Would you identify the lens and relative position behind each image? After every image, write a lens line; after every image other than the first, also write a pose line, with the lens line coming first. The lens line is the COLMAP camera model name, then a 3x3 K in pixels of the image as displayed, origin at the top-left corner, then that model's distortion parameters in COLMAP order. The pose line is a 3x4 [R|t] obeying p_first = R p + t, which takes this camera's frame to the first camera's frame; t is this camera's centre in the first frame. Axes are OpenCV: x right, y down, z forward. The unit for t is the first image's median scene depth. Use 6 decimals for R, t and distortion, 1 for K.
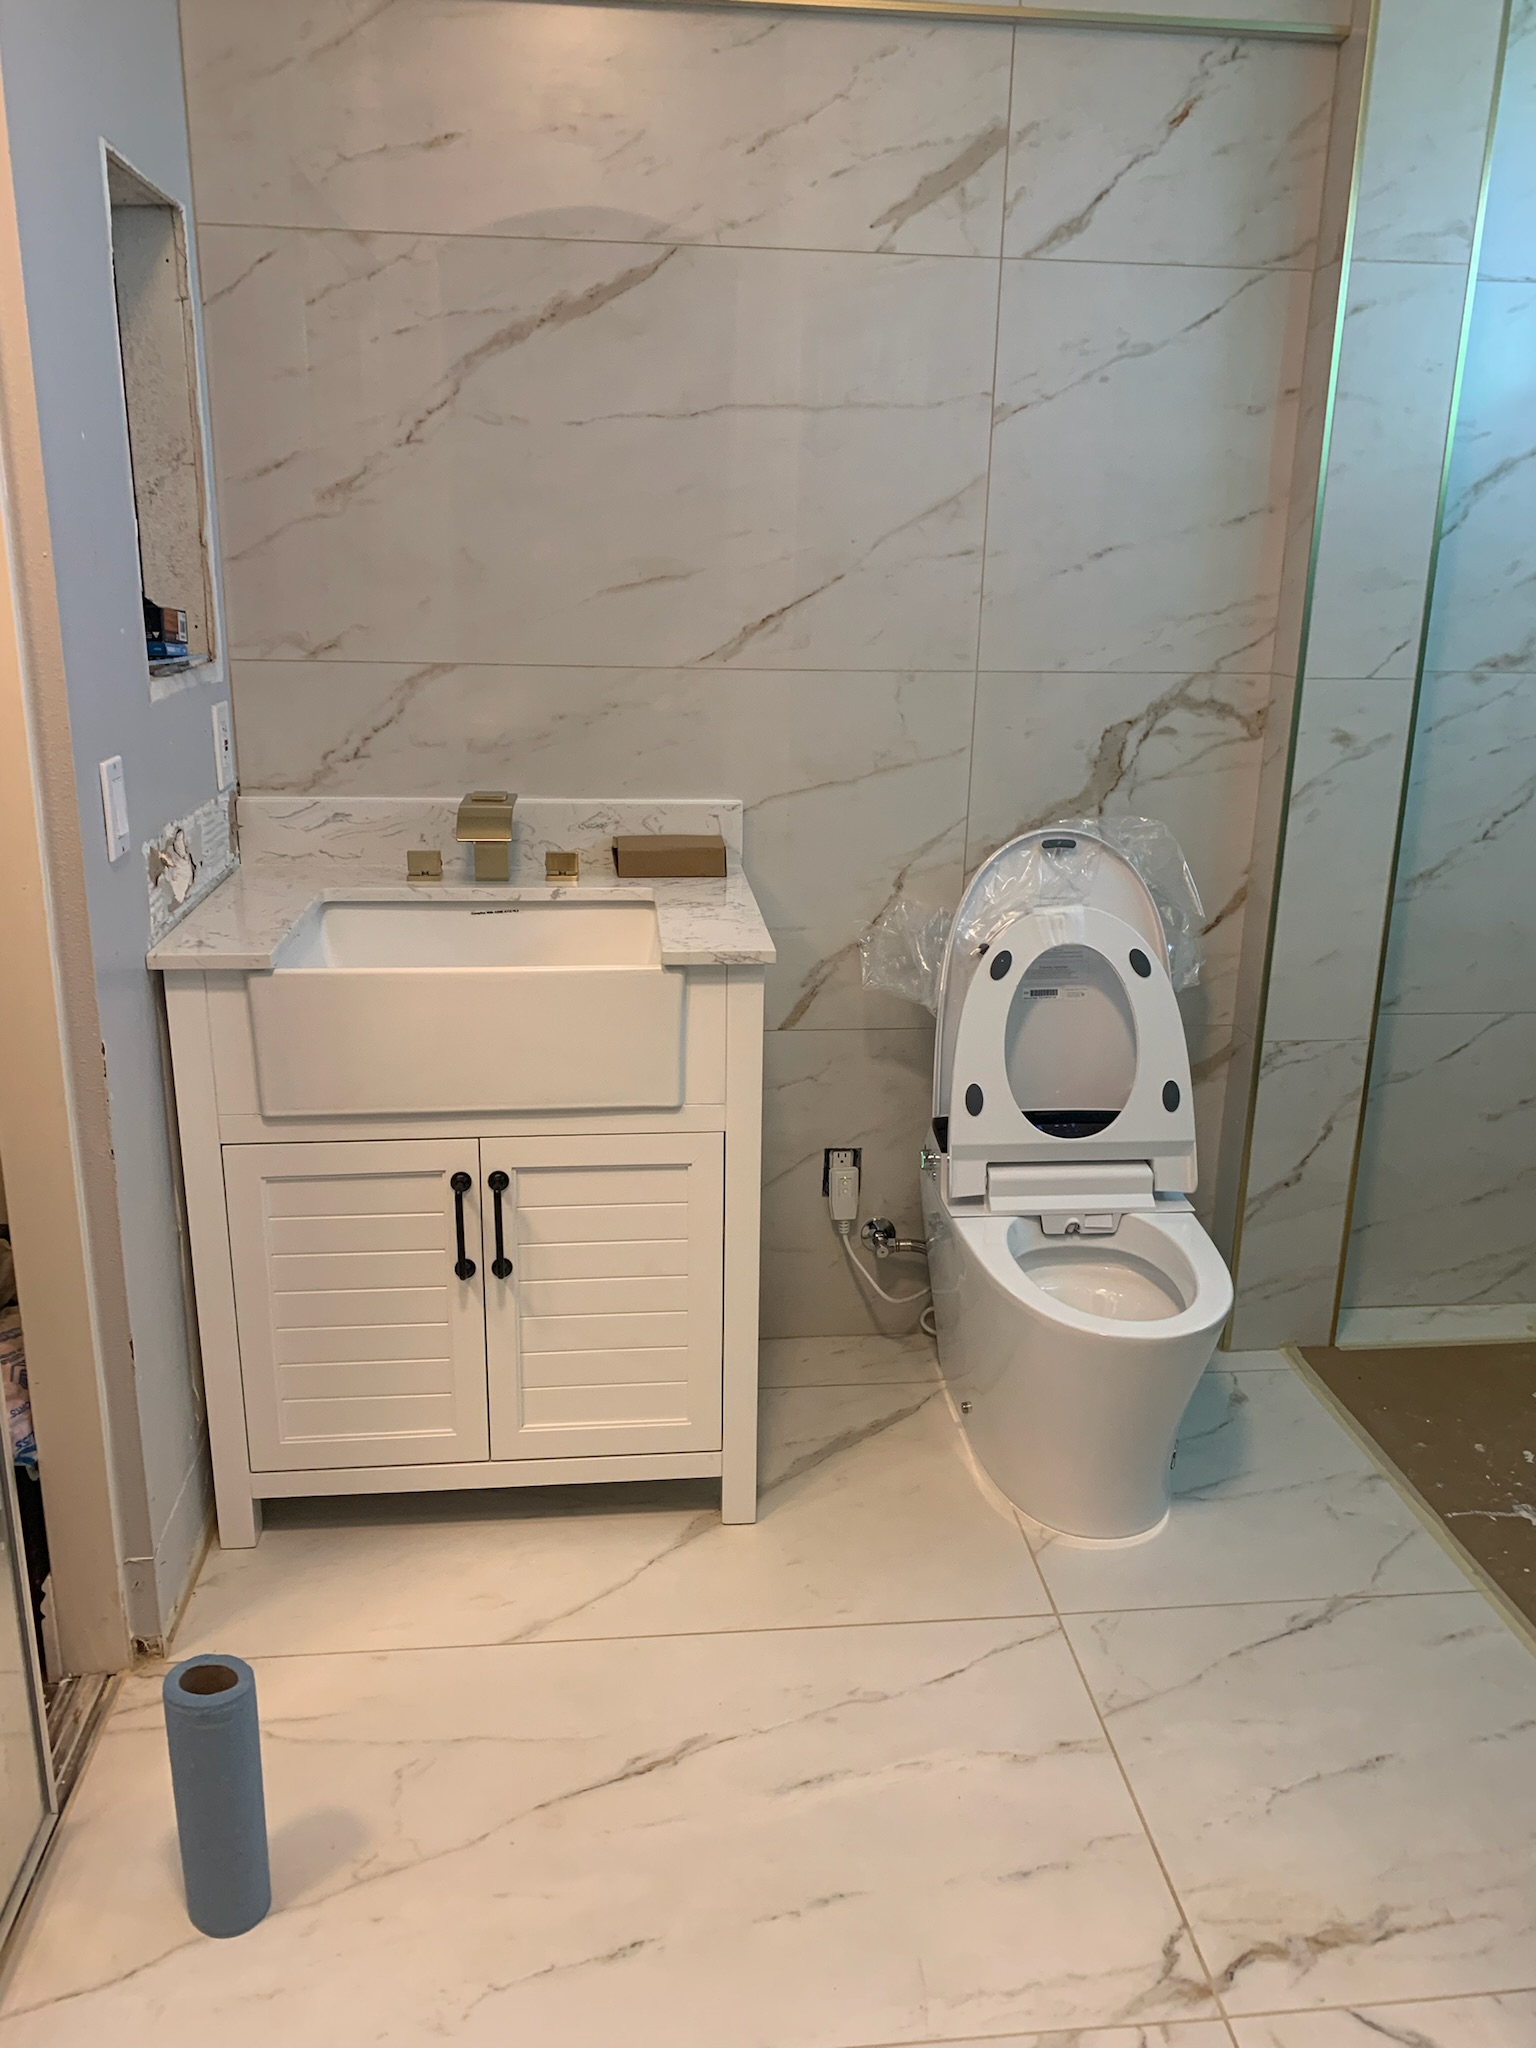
lens RADIAL K [[1599.1, 0, 768.0], [0, 1599.1, 1024.0], [0, 0, 1]] dist [0.055266, -0.099561]
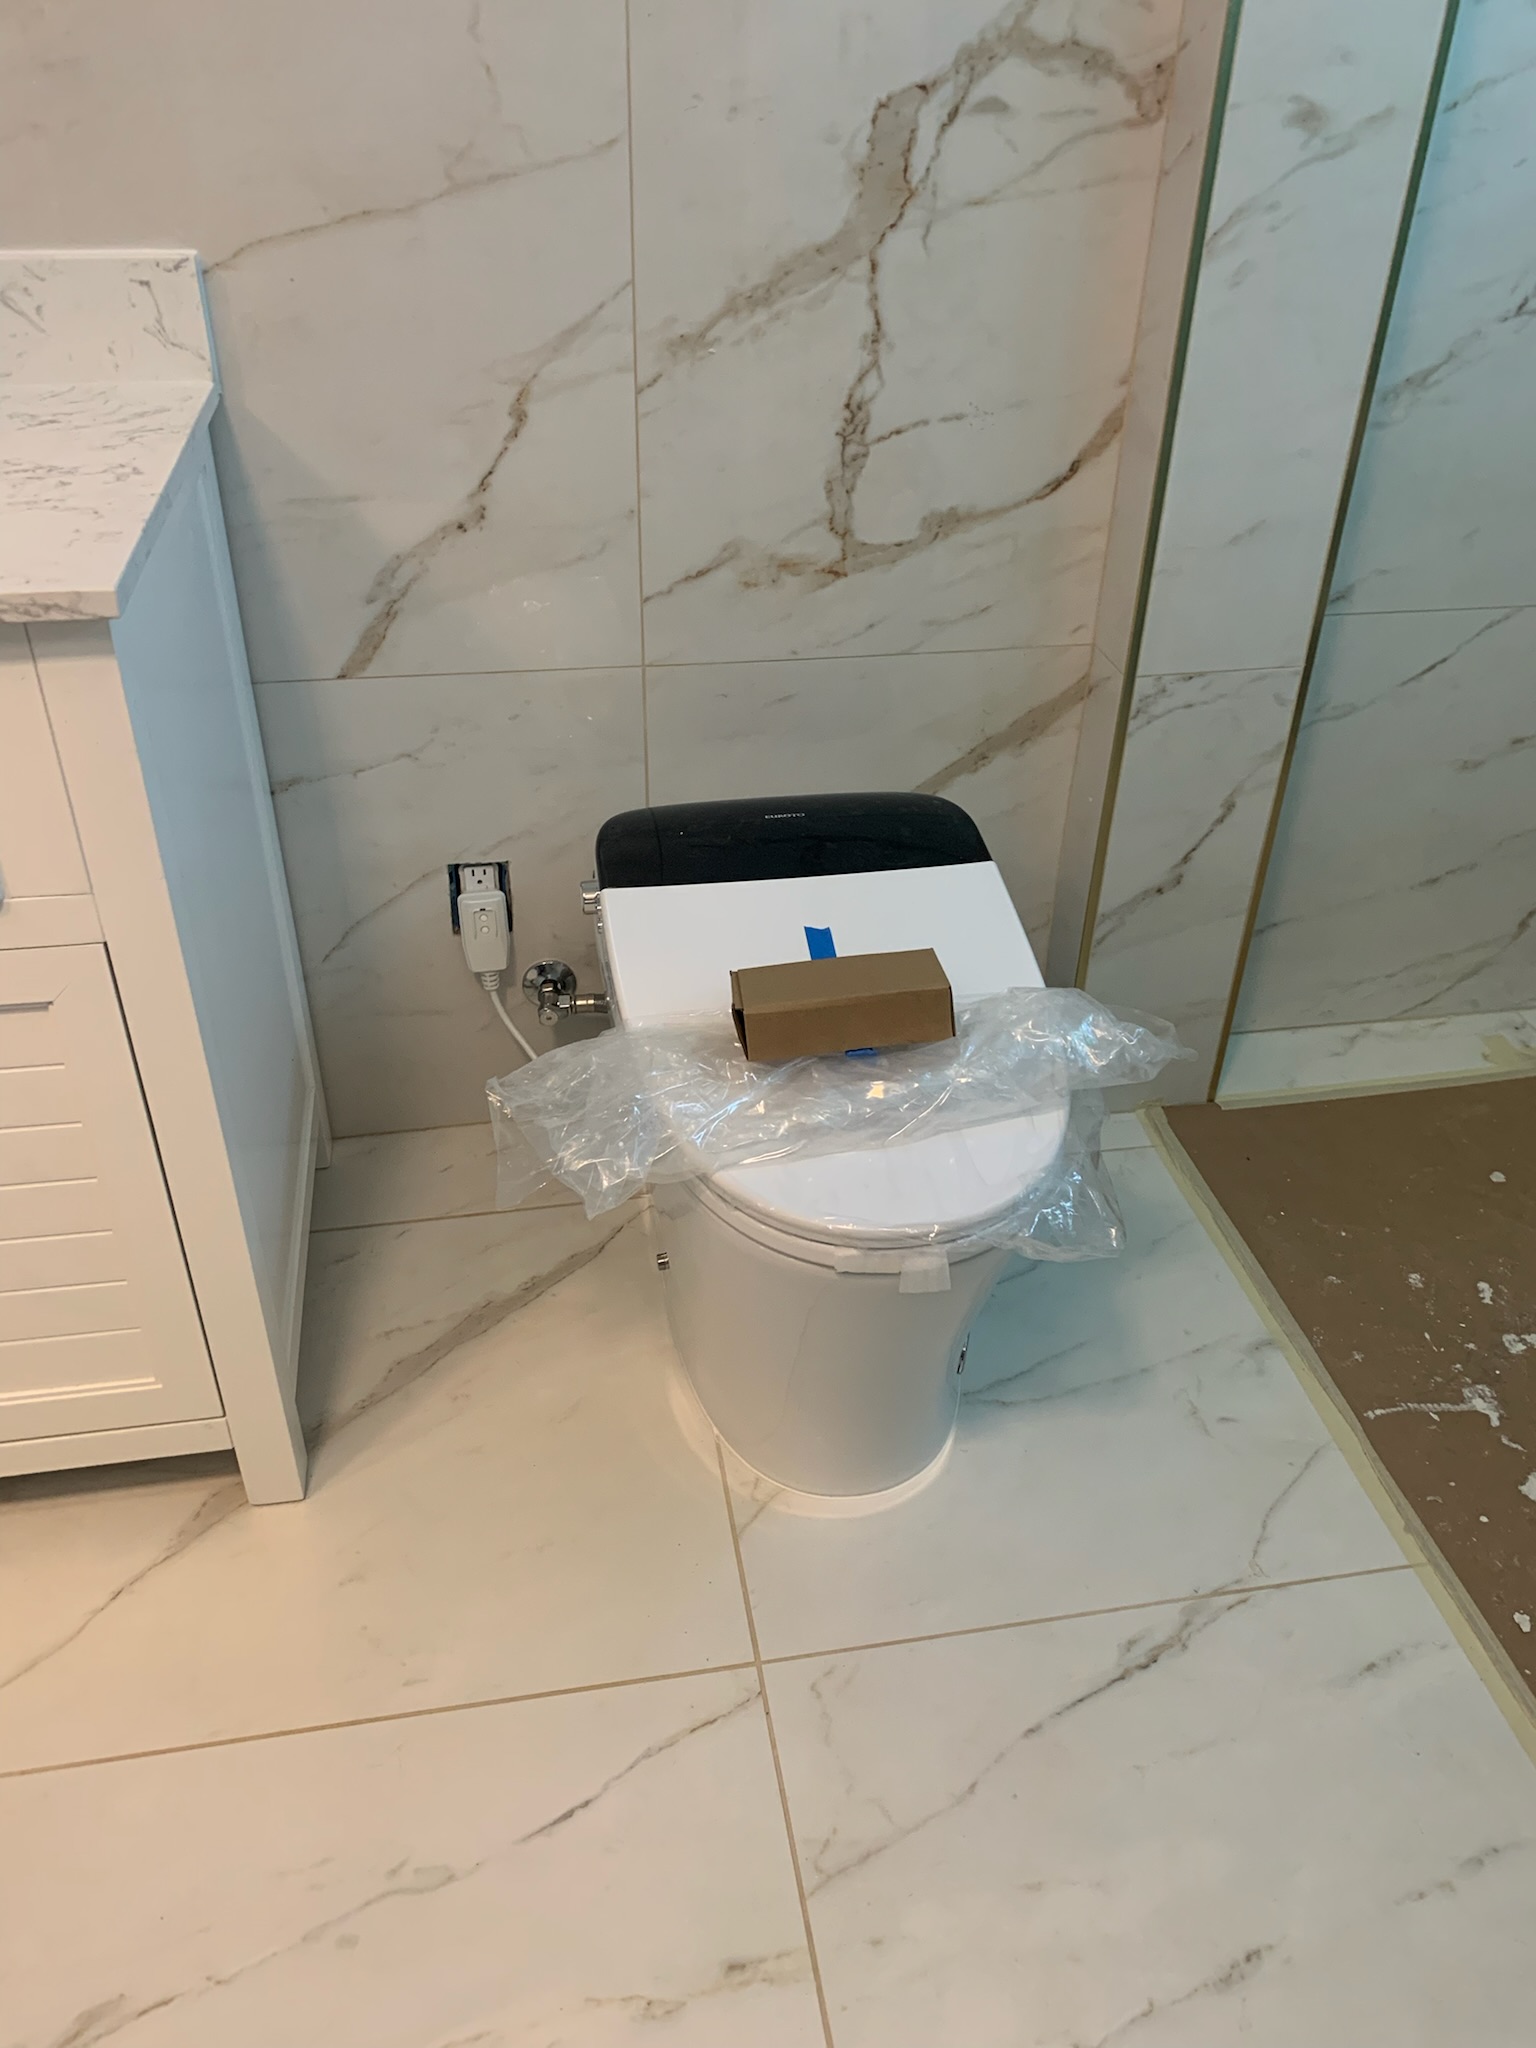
lens RADIAL K [[1566.3, 0, 766.0], [0, 1566.3, 999.7], [0, 0, 1]] dist [0.045161, -0.057818]
pose [[0.997728, -0.036011, 0.056936, 0.131173], [0.018051, 0.957142, 0.289056, -0.048892], [-0.064906, -0.287372, 0.955617, 0.407490]]
